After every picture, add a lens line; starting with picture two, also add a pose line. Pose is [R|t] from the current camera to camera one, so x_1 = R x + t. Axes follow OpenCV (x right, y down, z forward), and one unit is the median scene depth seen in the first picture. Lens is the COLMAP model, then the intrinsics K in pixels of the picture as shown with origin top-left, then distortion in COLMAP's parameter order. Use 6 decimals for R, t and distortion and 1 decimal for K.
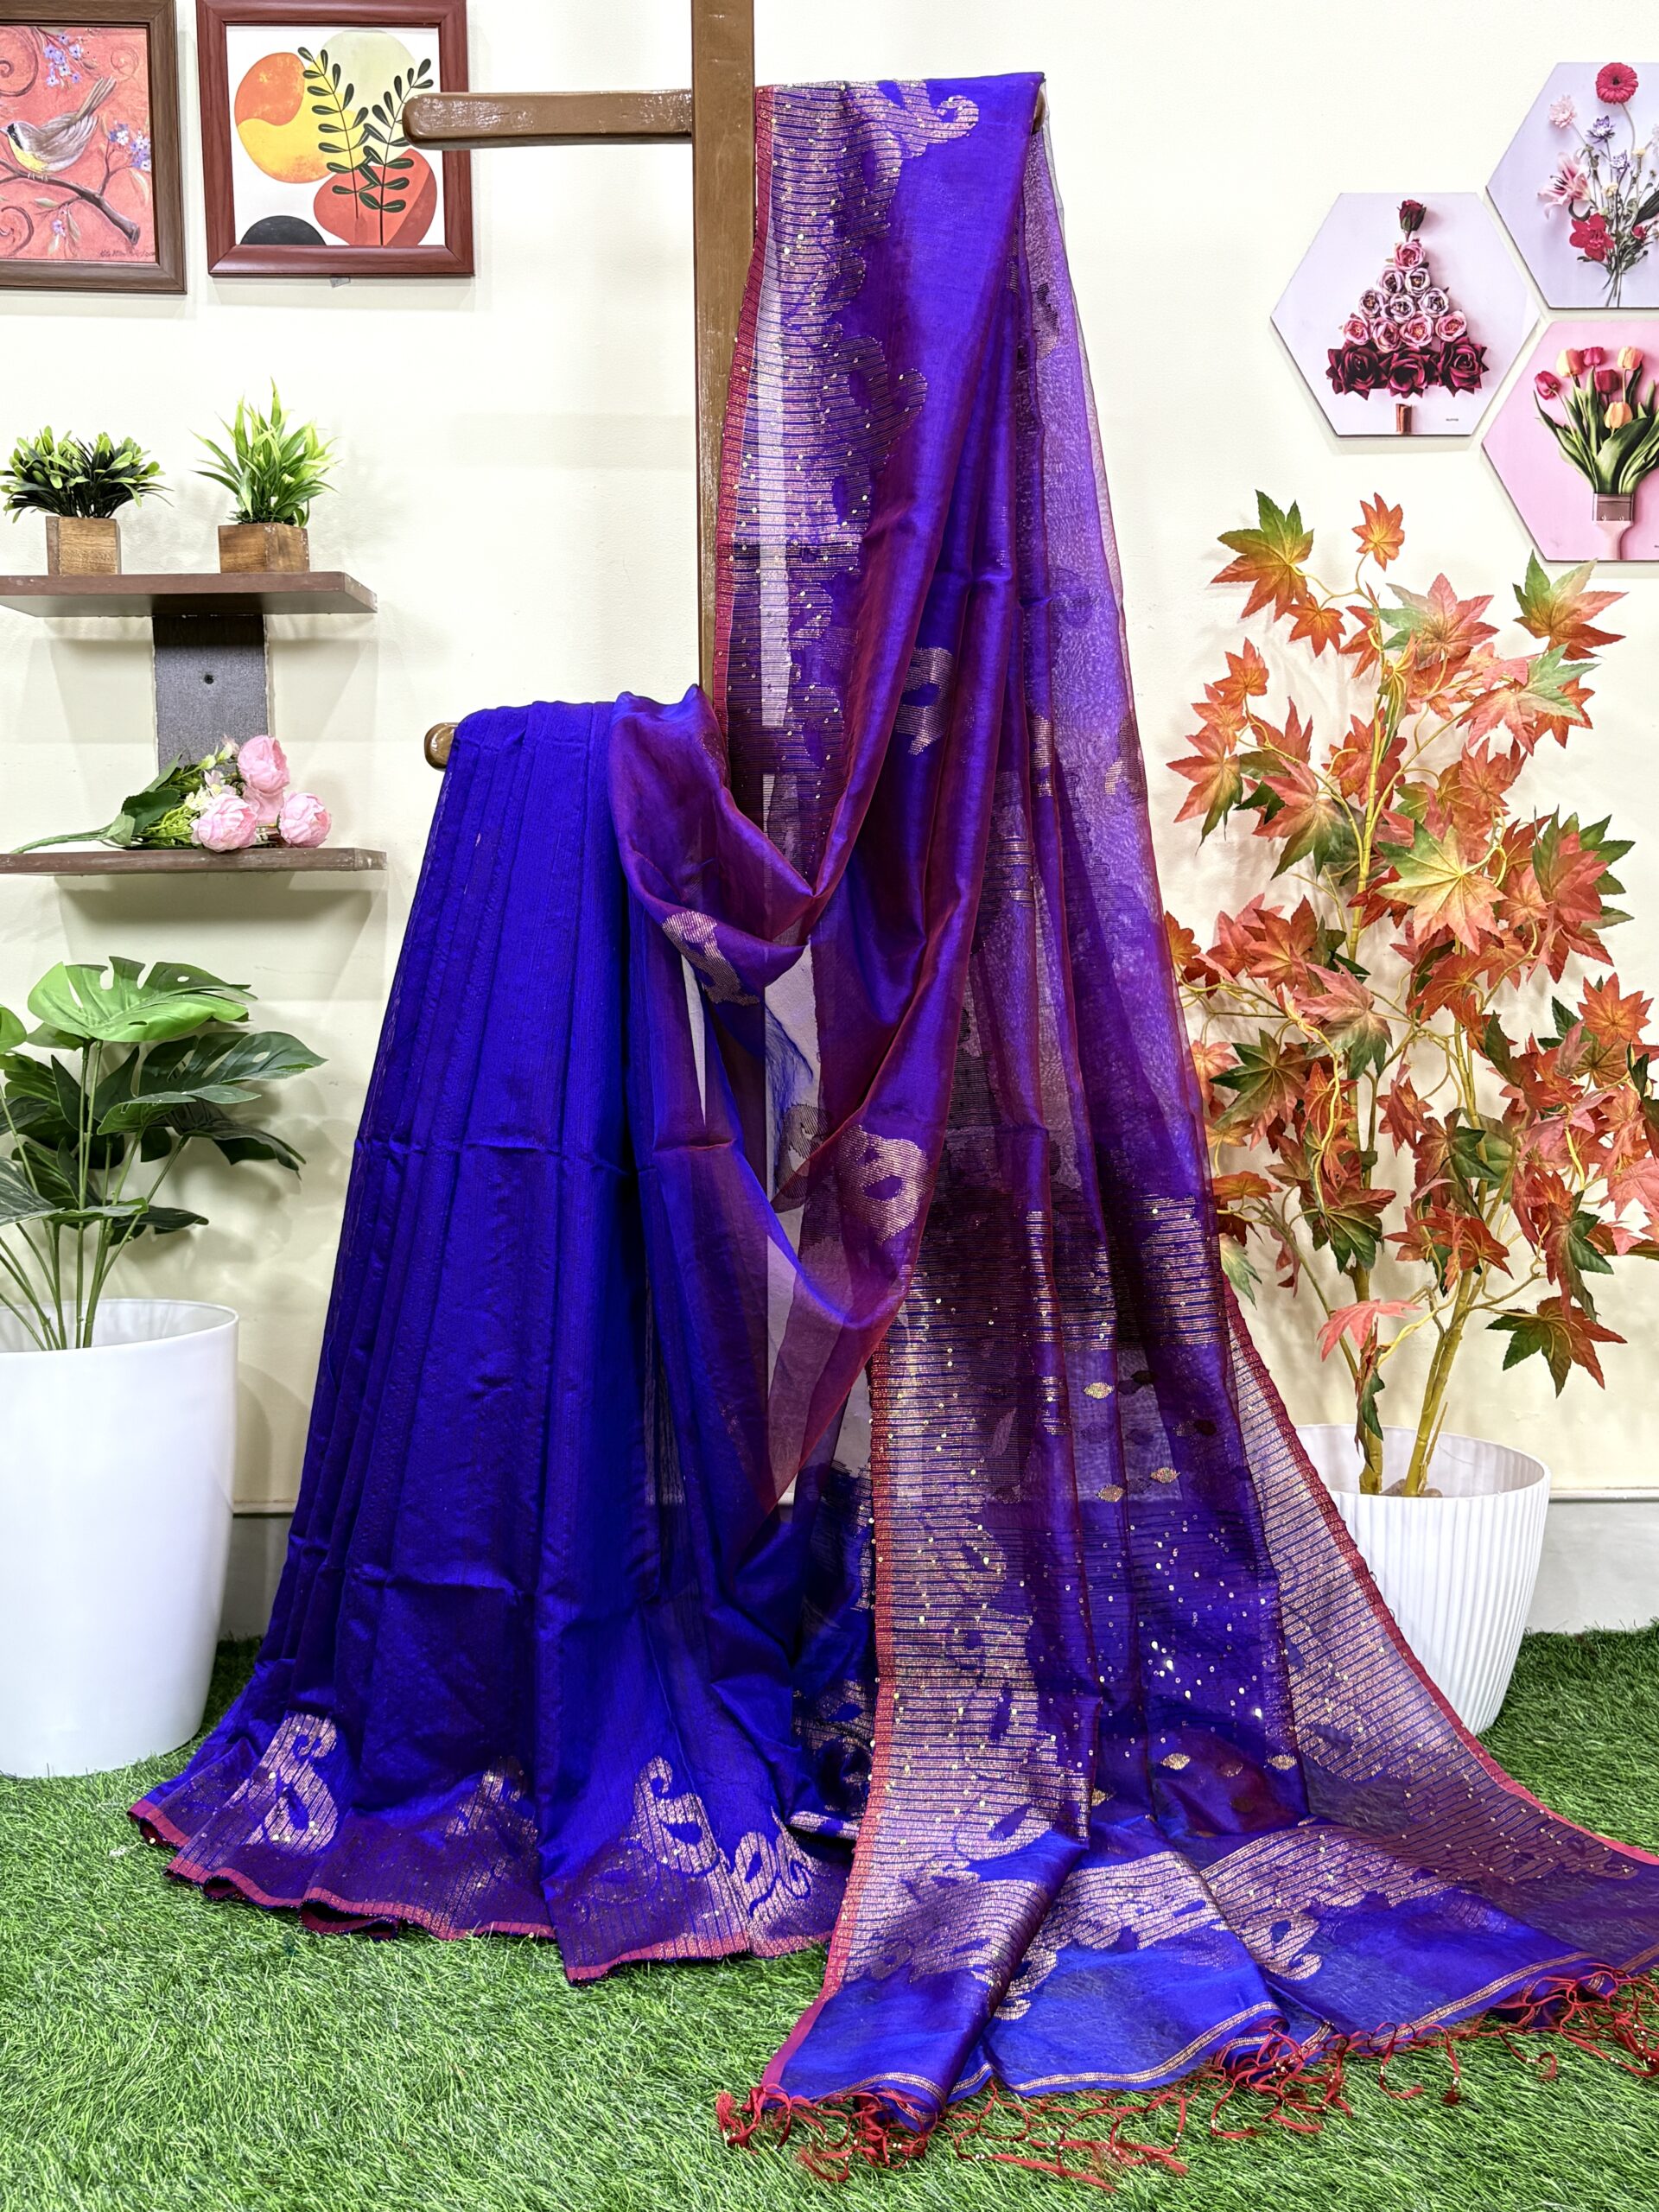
lens RADIAL K [[2172.2, 0, 829.5], [0, 2172.2, 1106.0], [0, 0, 1]] dist [0.177125, -0.509264]
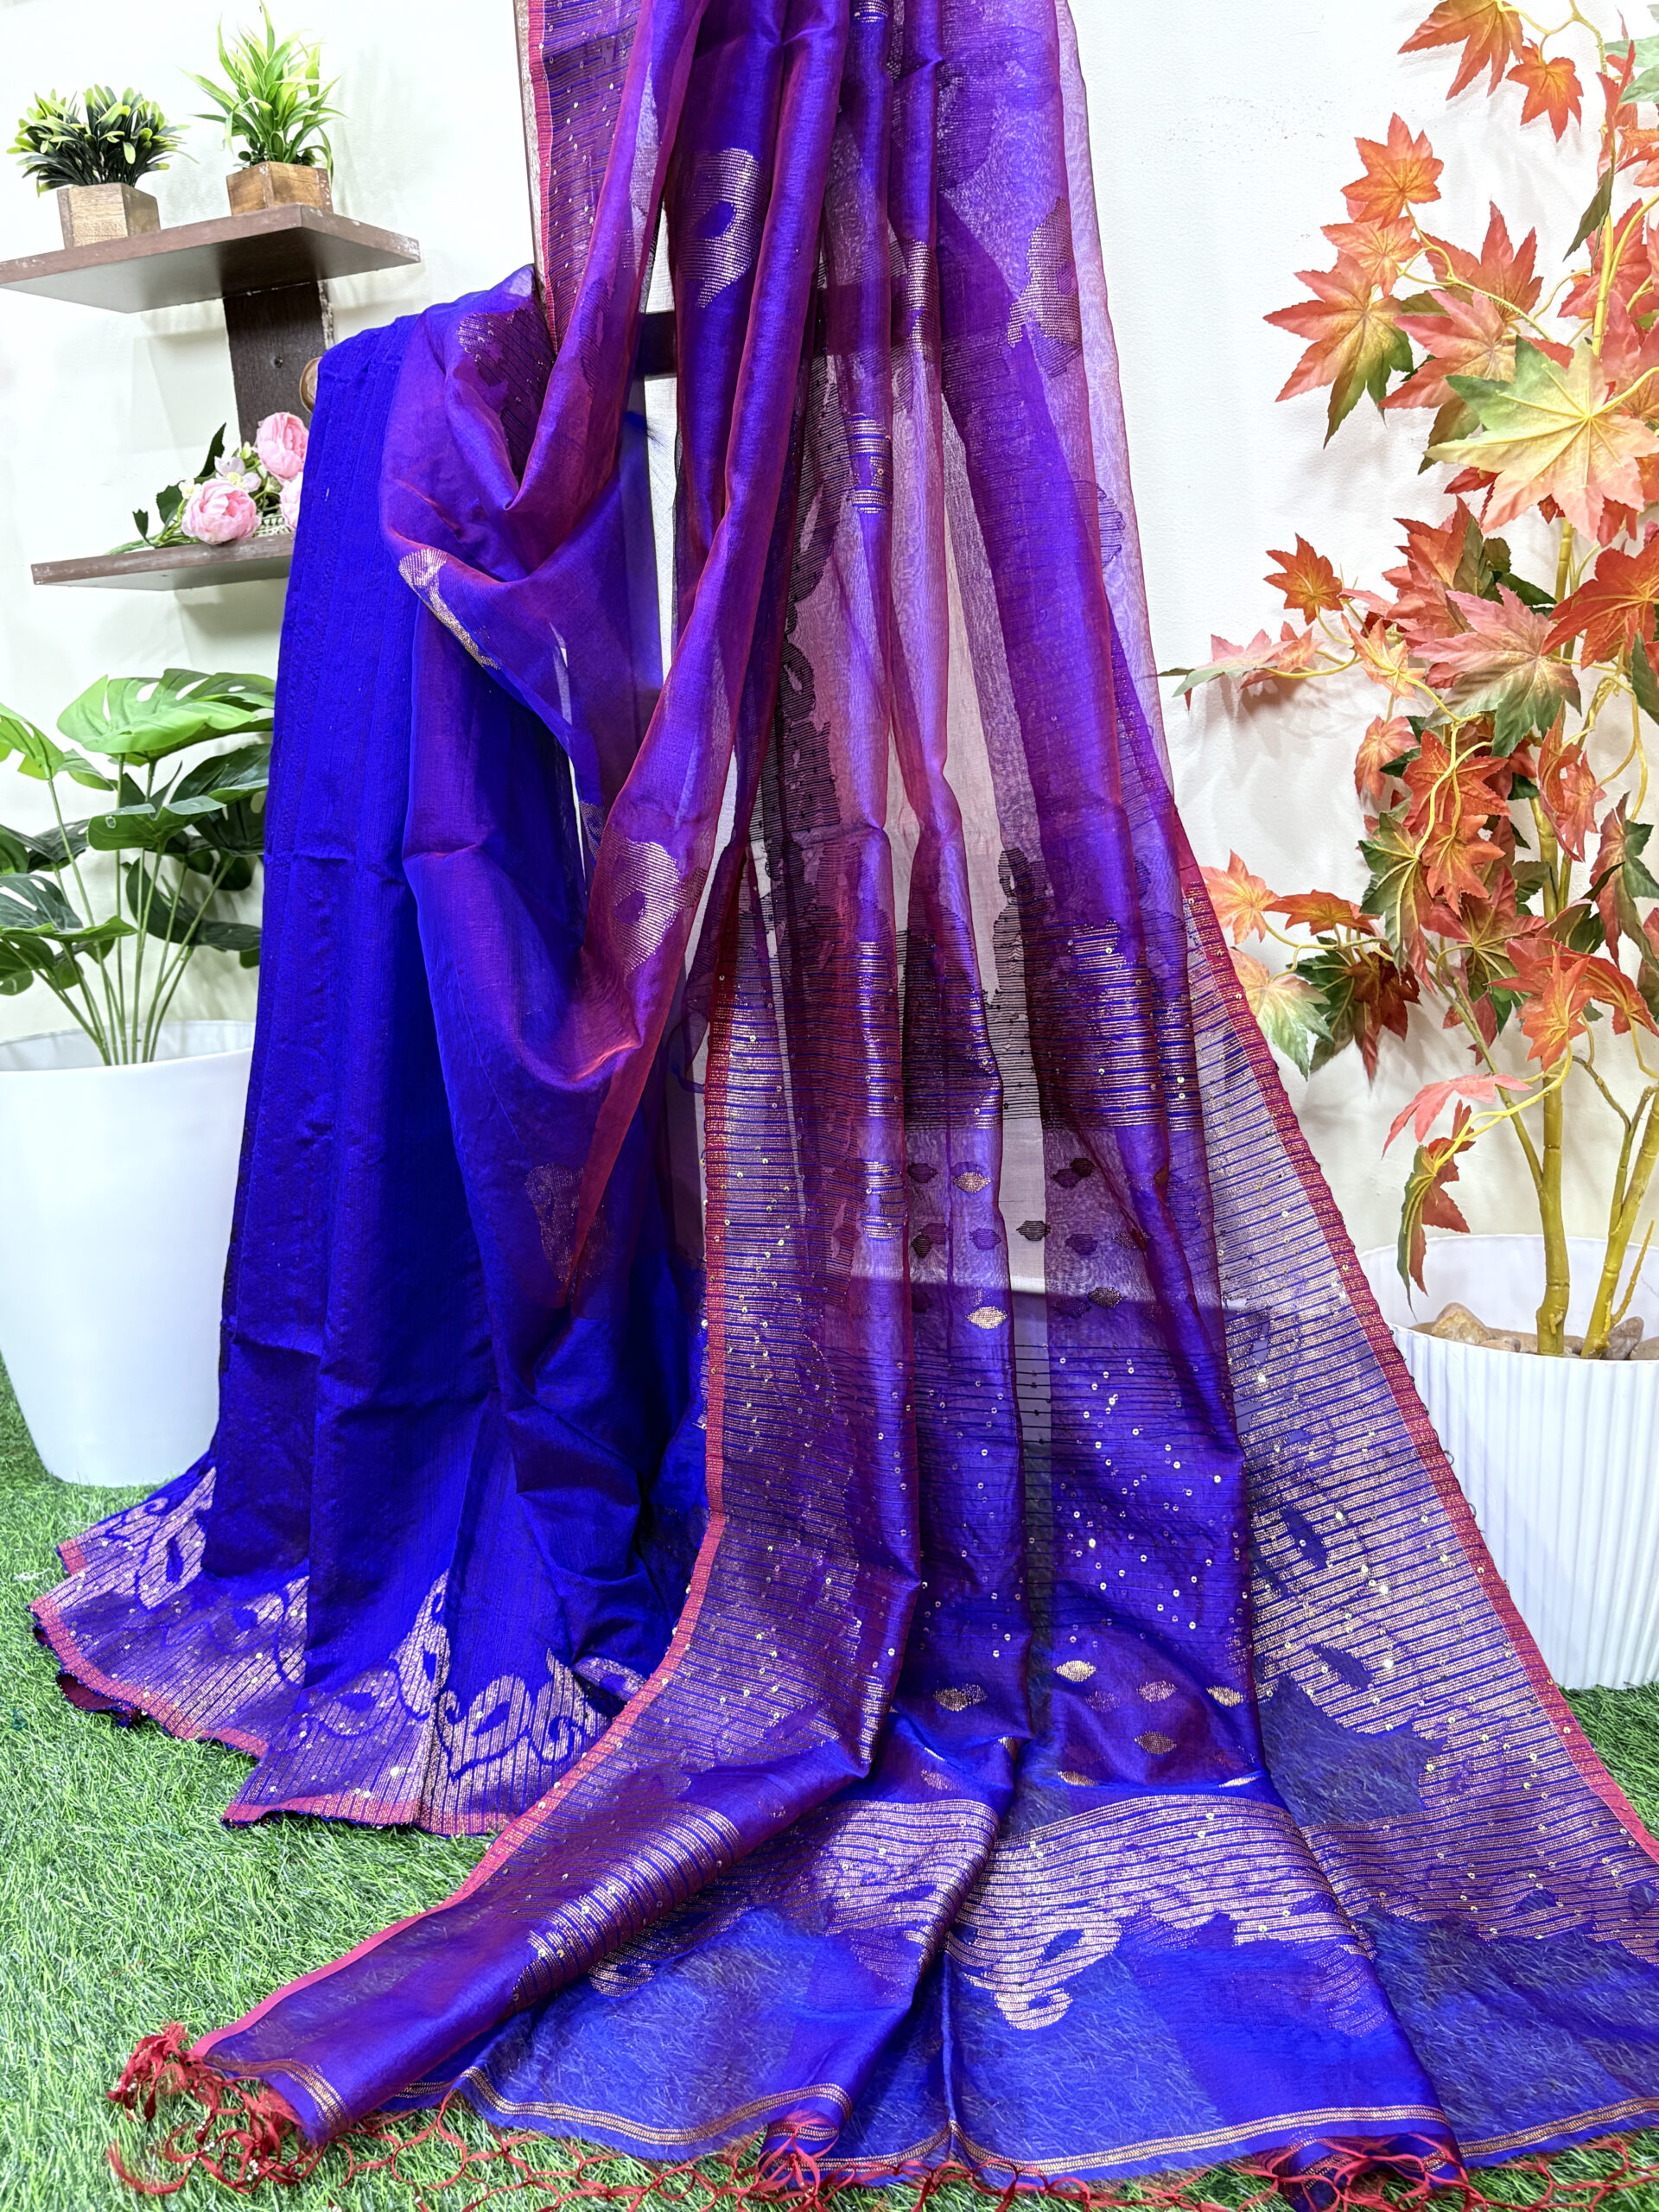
lens RADIAL K [[1907.6, 0, 829.5], [0, 1907.6, 1106.0], [0, 0, 1]] dist [0.084028, -0.099354]
pose [[0.904135, 0.046925, -0.424662, 0.354252], [0.006637, 0.992288, 0.123779, 0.023521], [0.427195, -0.114732, 0.896851, 0.397032]]
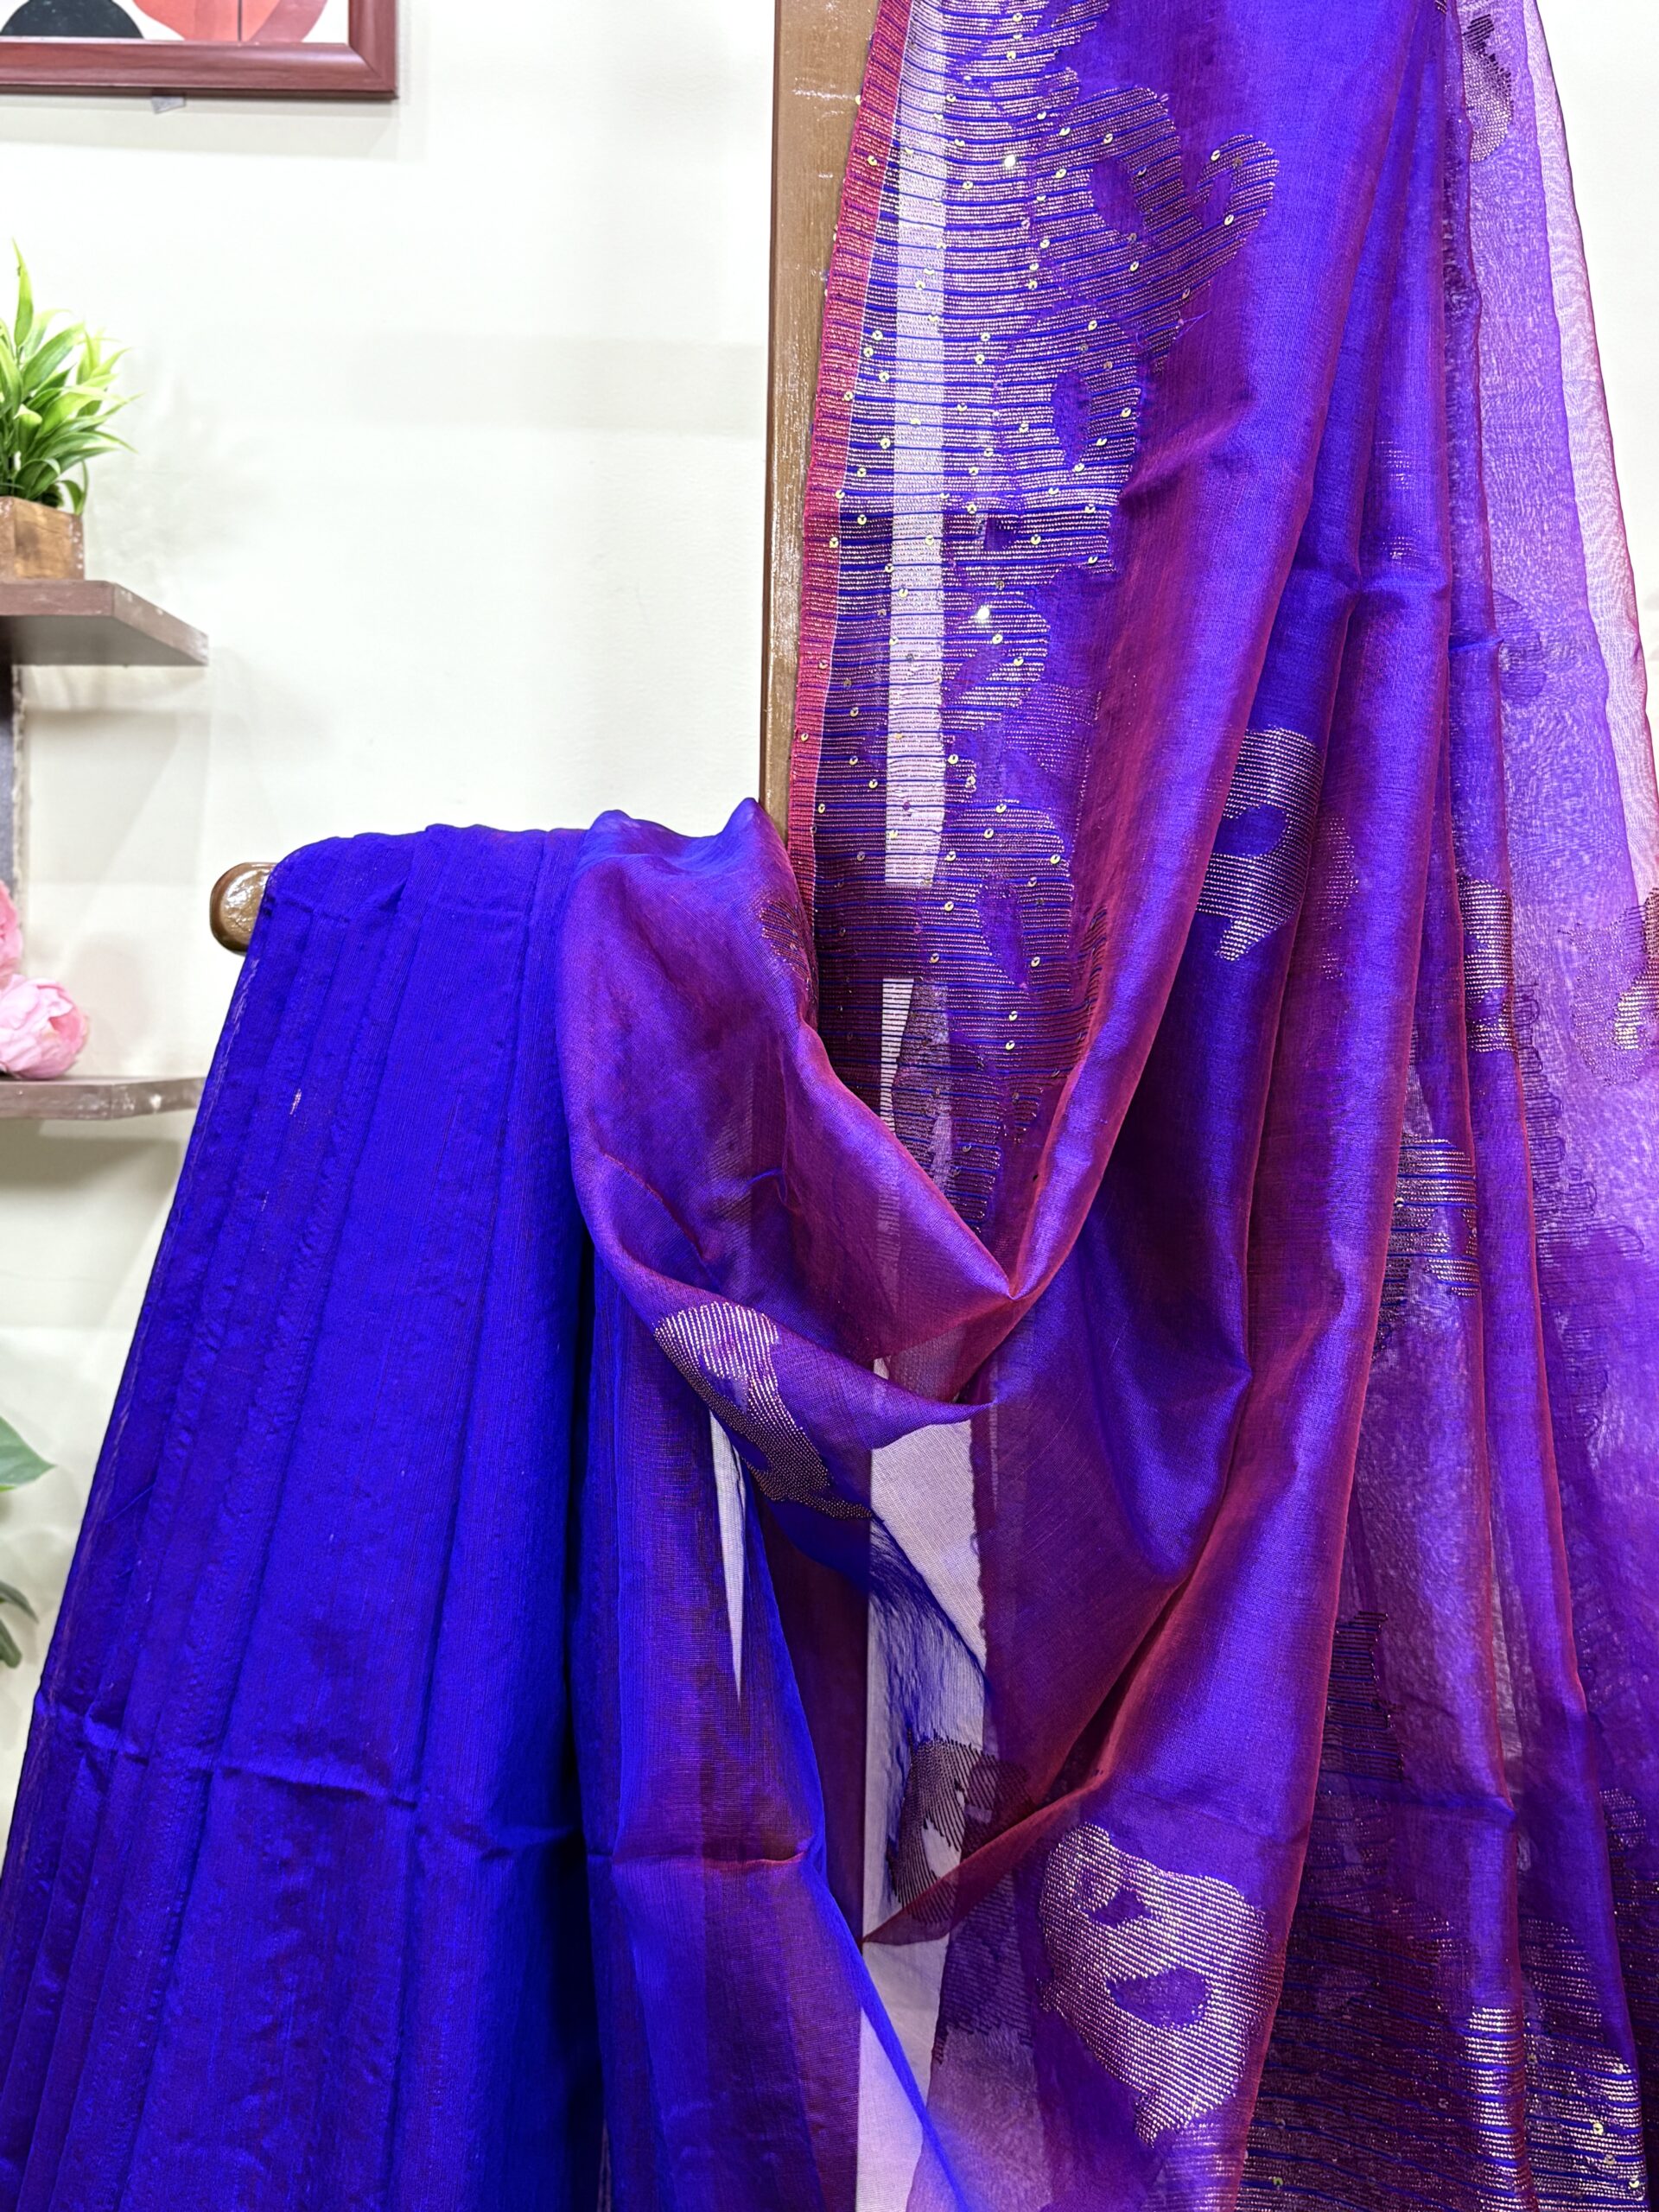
lens RADIAL K [[2066.5, 0, 826.7], [0, 2066.5, 1080.3], [0, 0, 1]] dist [0.085637, -0.143324]
pose [[0.999252, 0.028128, -0.026549, -0.030849], [-0.029672, 0.997777, -0.059664, -0.104955], [0.024811, 0.060407, 0.997865, 0.553297]]
